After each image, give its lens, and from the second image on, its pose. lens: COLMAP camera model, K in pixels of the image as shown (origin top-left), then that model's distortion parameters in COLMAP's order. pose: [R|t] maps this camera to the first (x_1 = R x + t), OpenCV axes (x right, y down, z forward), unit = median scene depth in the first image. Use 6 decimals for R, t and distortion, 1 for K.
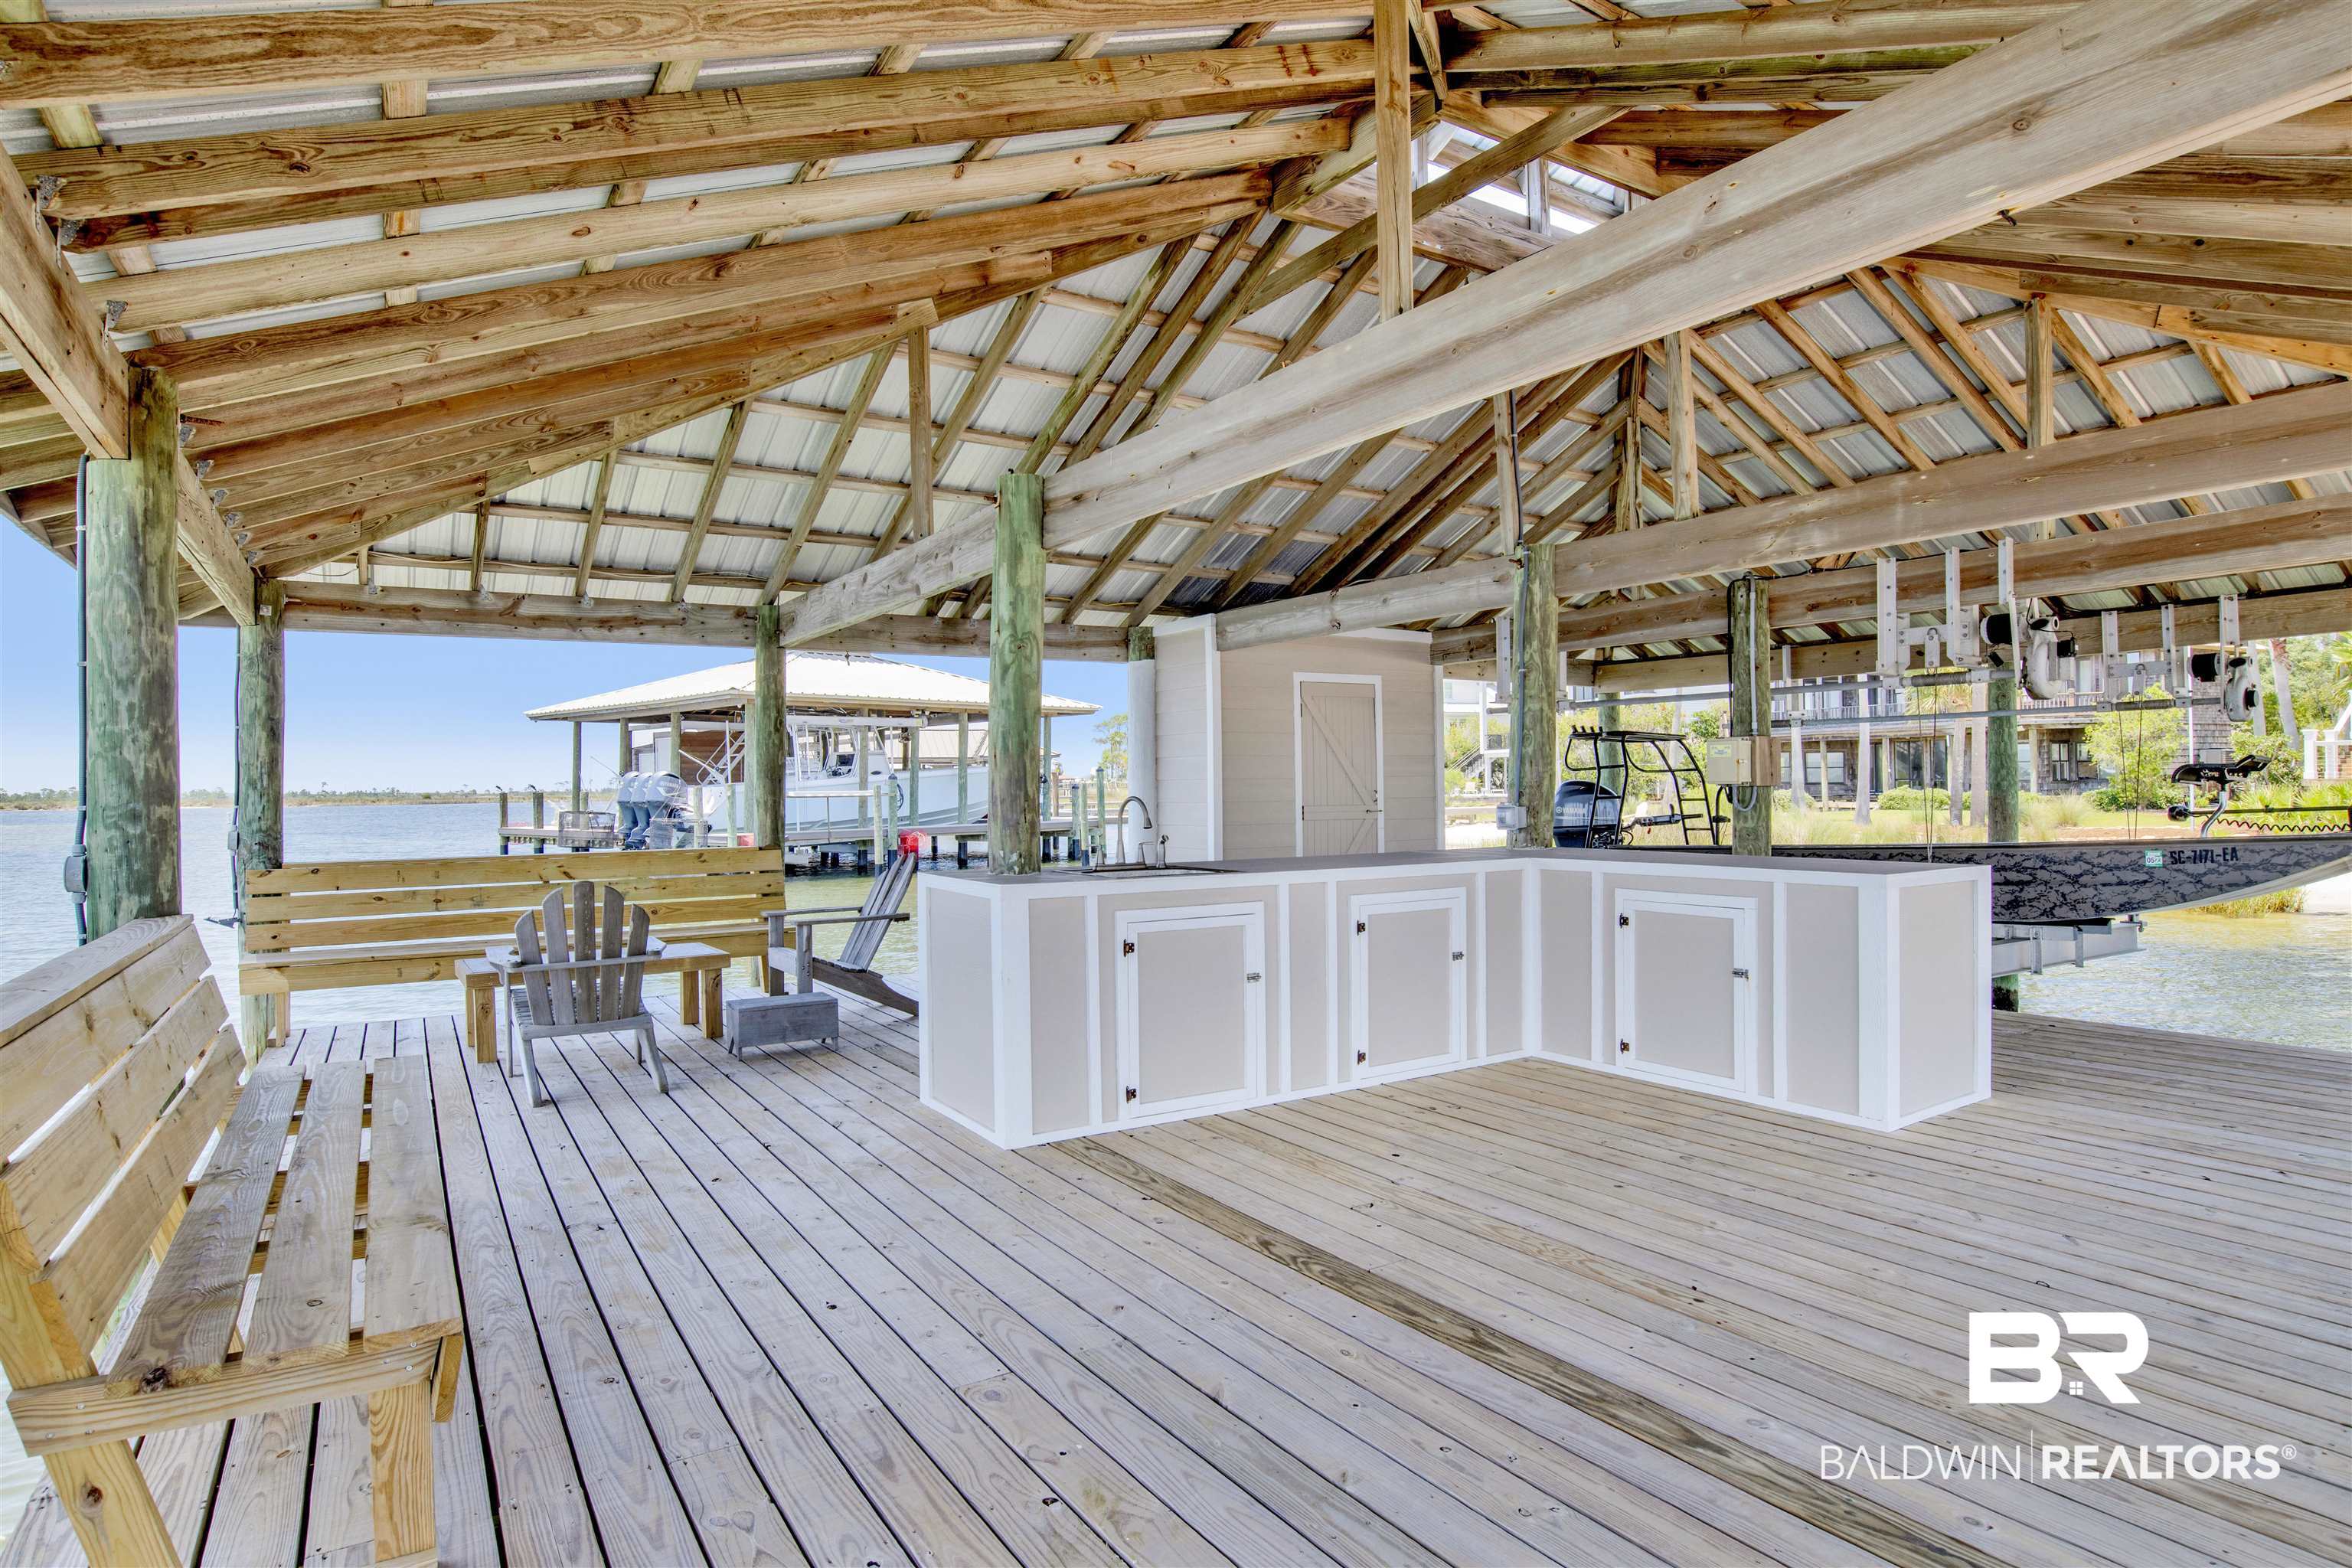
lens RADIAL K [[1236.1, 0, 1188.7], [0, 1236.1, 790.3], [0, 0, 1]] dist [-0.037257, -0.000878]
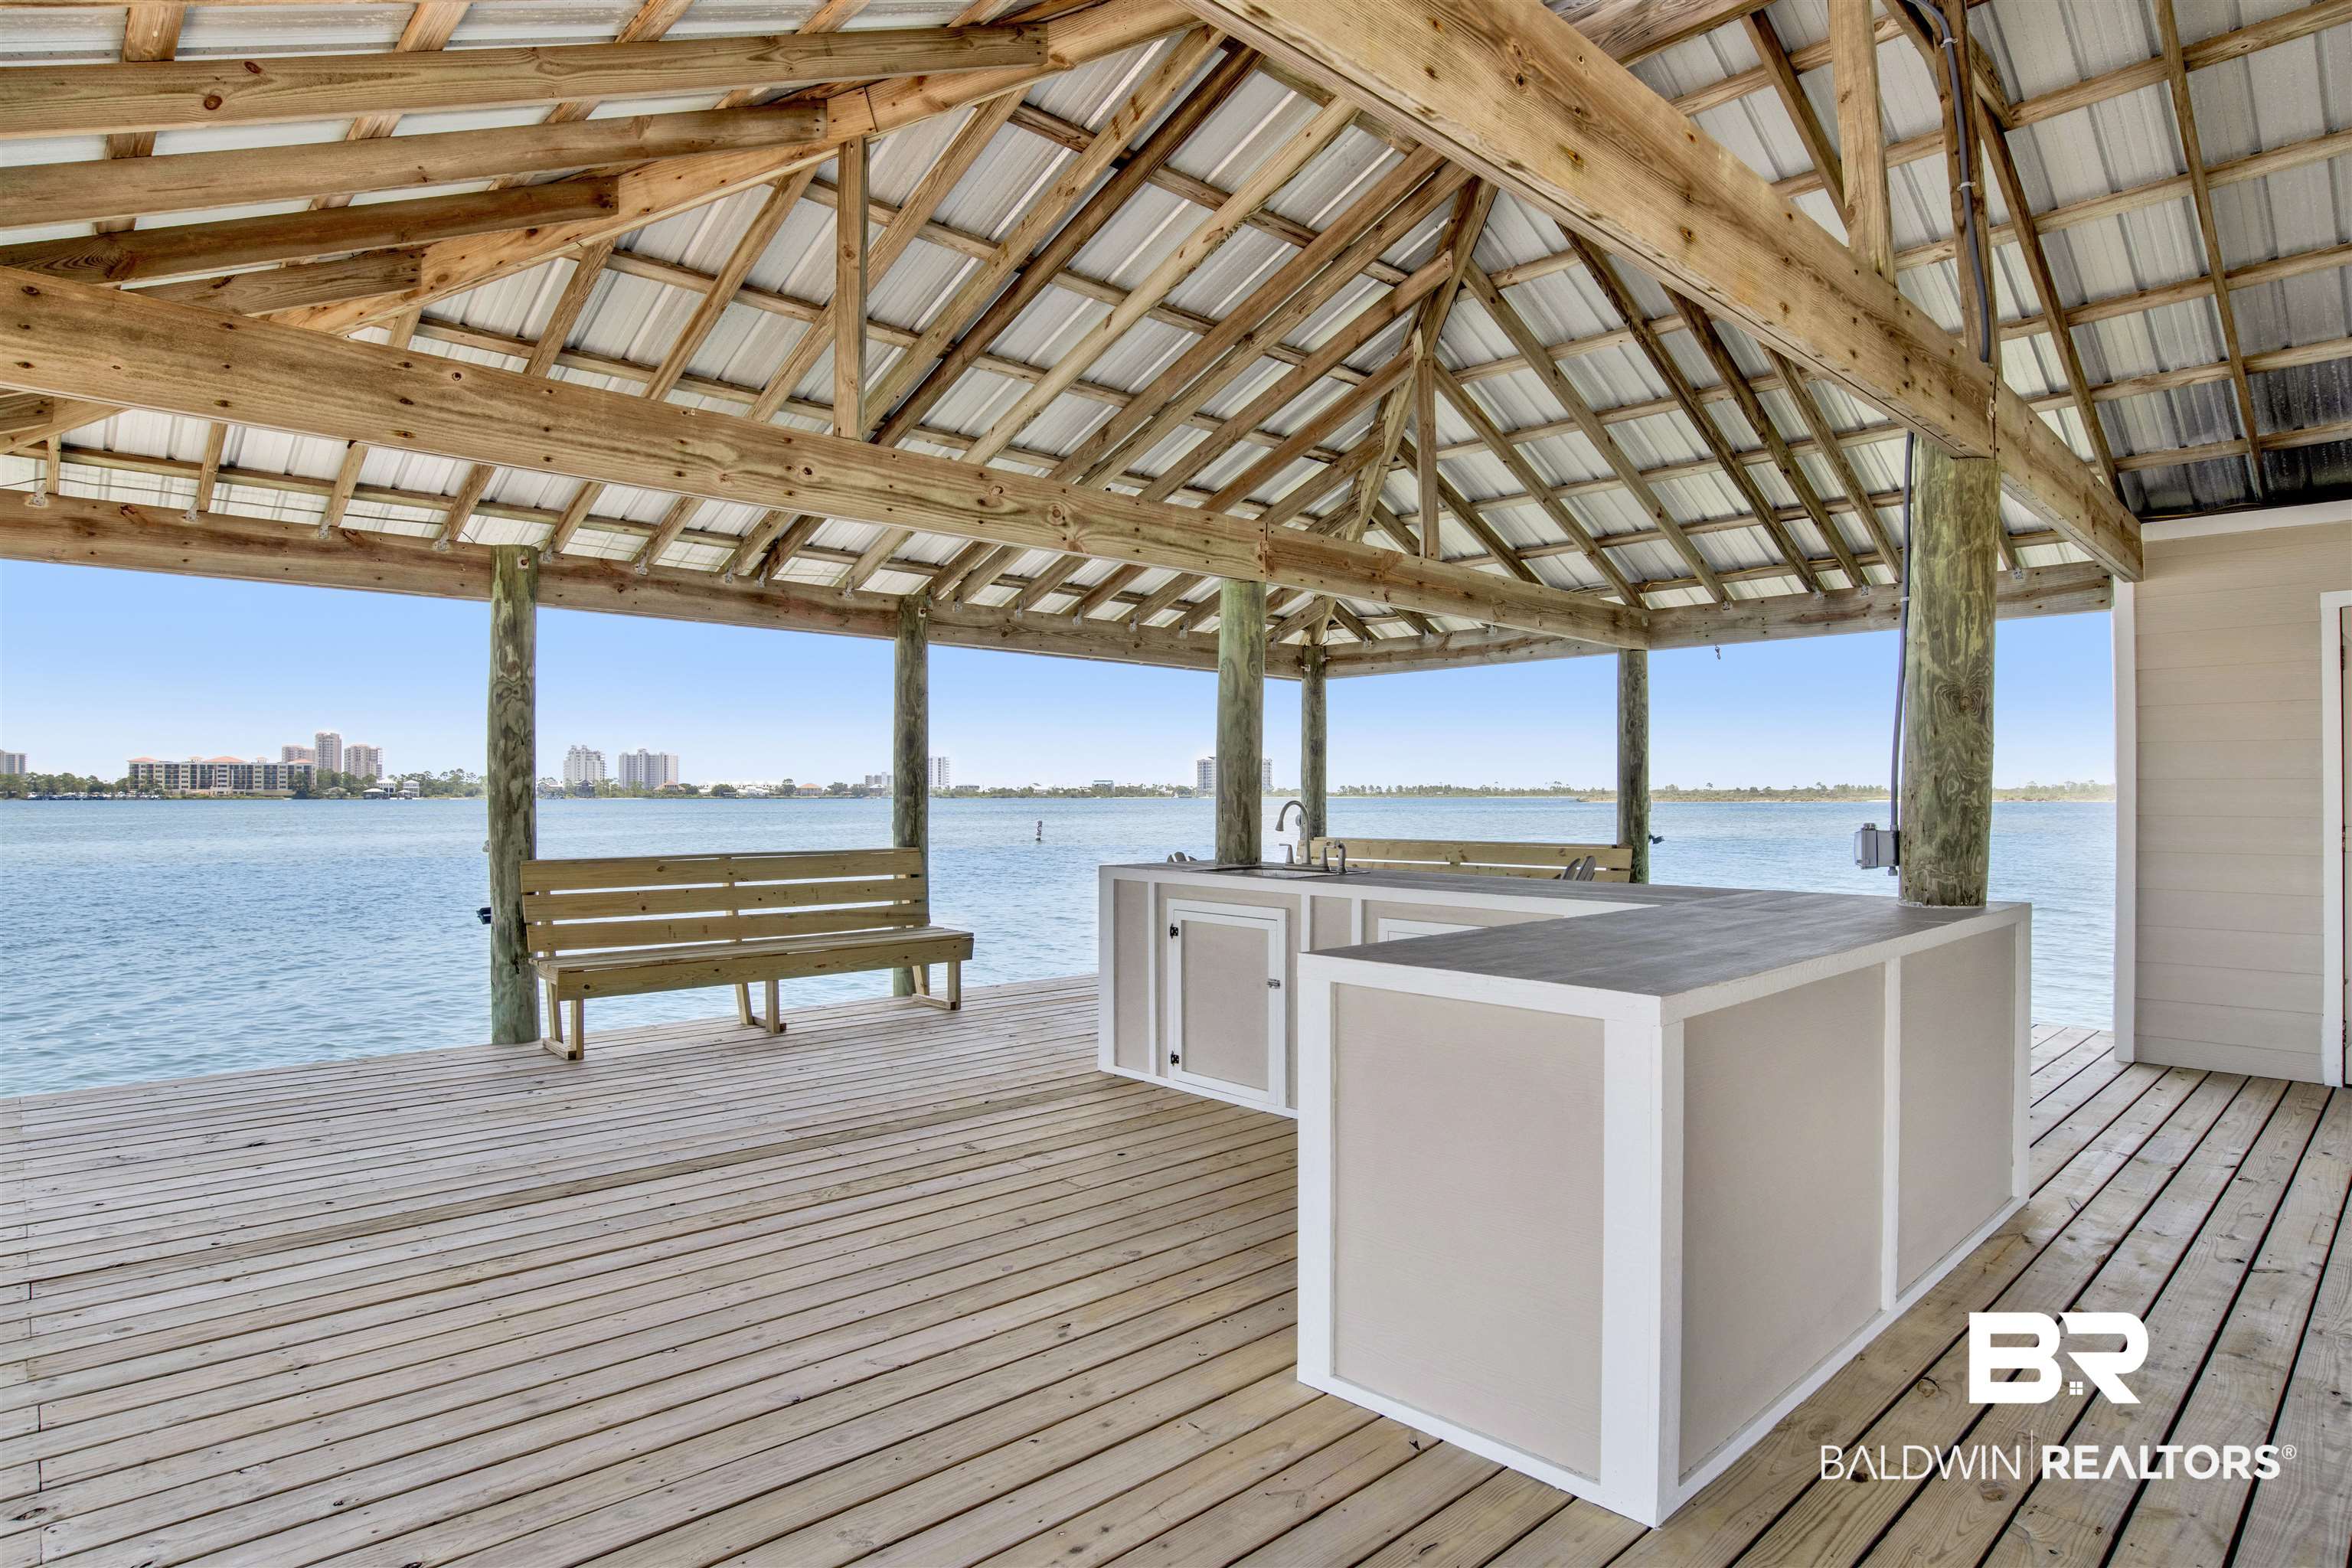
lens RADIAL K [[1277.0, 0, 1181.7], [0, 1277.0, 790.9], [0, 0, 1]] dist [0.004199, -0.000180]
pose [[0.247569, 0.008406, -0.968834, 0.695999], [-0.005211, 0.999959, 0.007344, -0.007663], [0.968856, 0.003231, 0.247602, 0.447995]]
